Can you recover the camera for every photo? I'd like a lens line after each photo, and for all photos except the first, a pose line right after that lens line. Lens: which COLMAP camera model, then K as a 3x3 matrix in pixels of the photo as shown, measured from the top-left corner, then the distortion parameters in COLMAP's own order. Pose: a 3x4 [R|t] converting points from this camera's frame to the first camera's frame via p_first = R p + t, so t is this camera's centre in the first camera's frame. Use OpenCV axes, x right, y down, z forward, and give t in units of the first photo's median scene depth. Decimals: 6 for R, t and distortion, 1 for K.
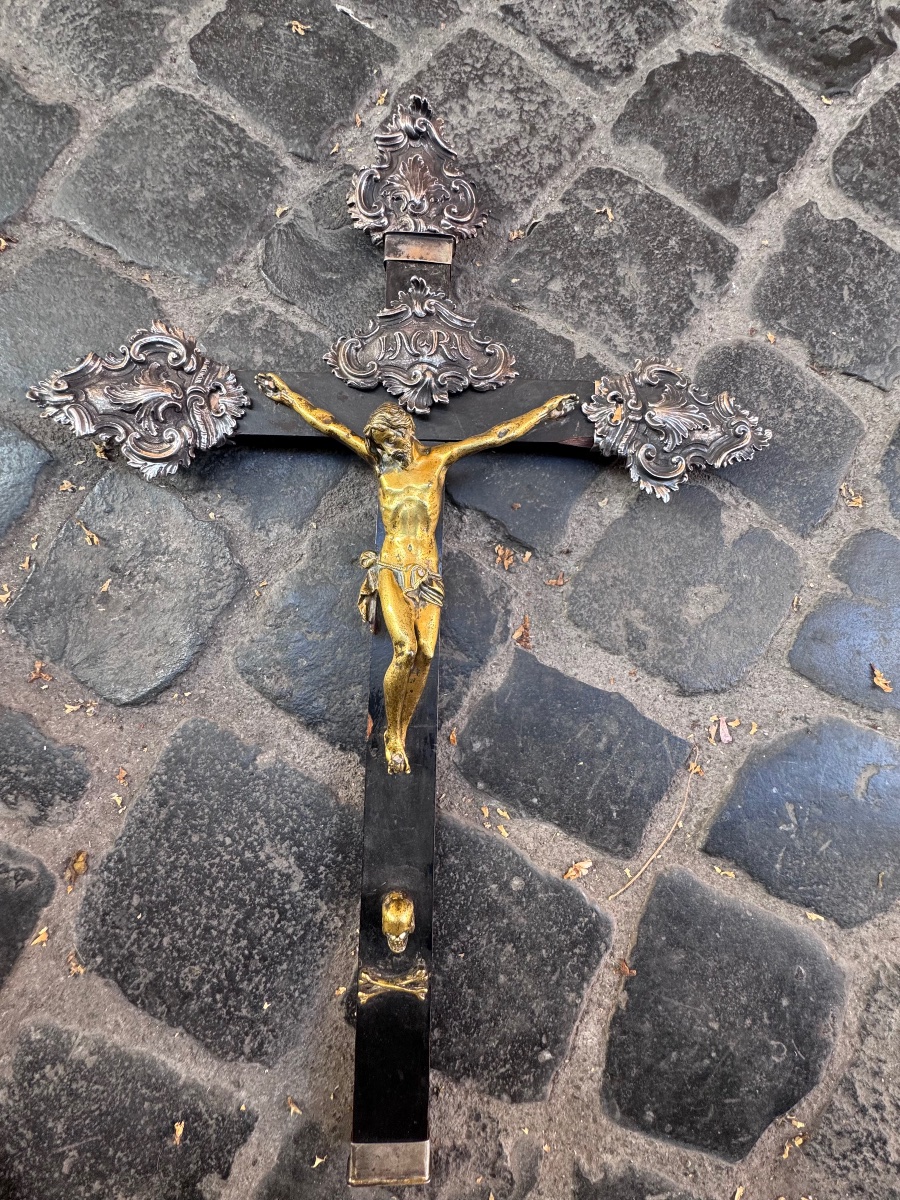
lens RADIAL K [[482.2, 0, 450.0], [0, 482.2, 599.5], [0, 0, 1]] dist [-0.003088, 0.000393]
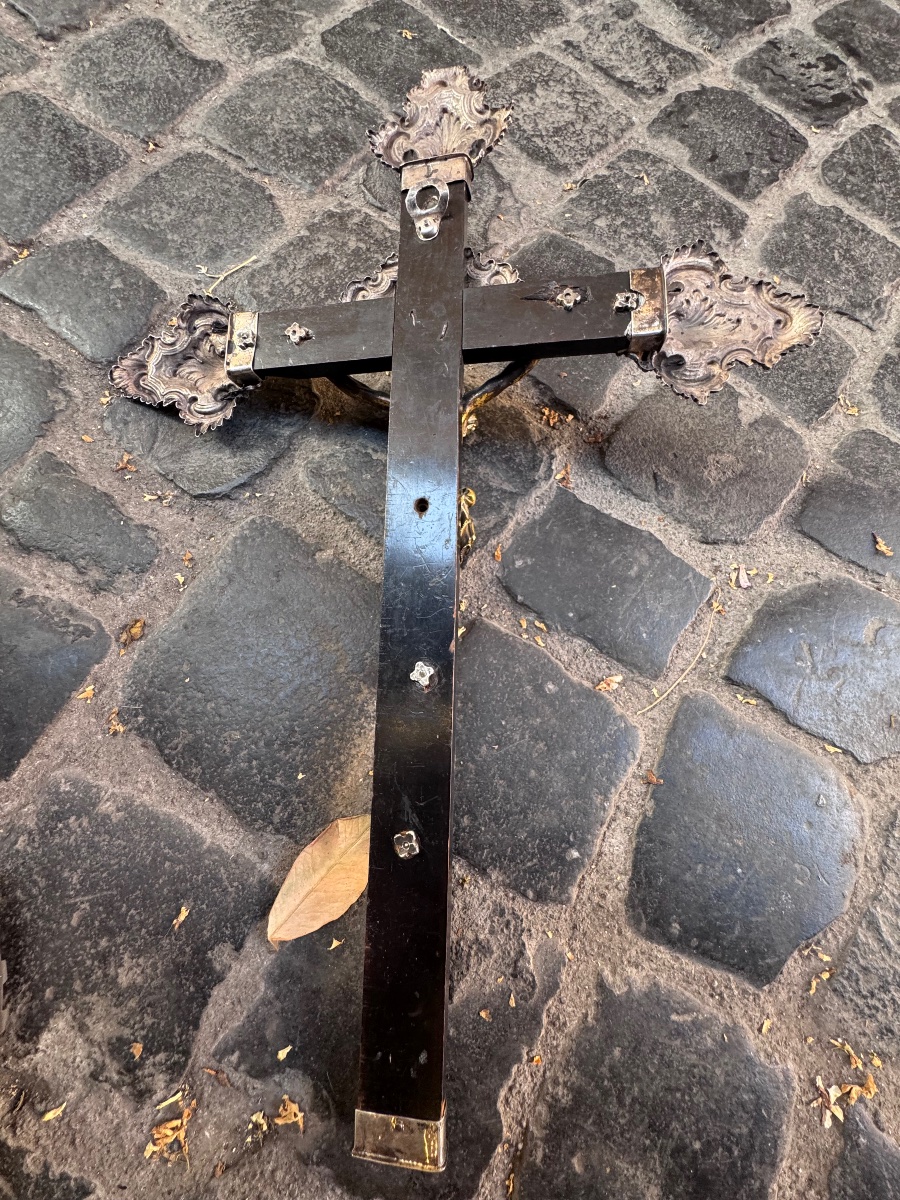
lens RADIAL K [[482.2, 0, 450.8], [0, 482.2, 600.5], [0, 0, 1]] dist [-0.003088, 0.000393]
pose [[0.996353, 0.084420, 0.012442, -0.103256], [-0.081640, 0.985484, -0.148849, 0.558126], [-0.024827, 0.147290, 0.988782, -0.055648]]
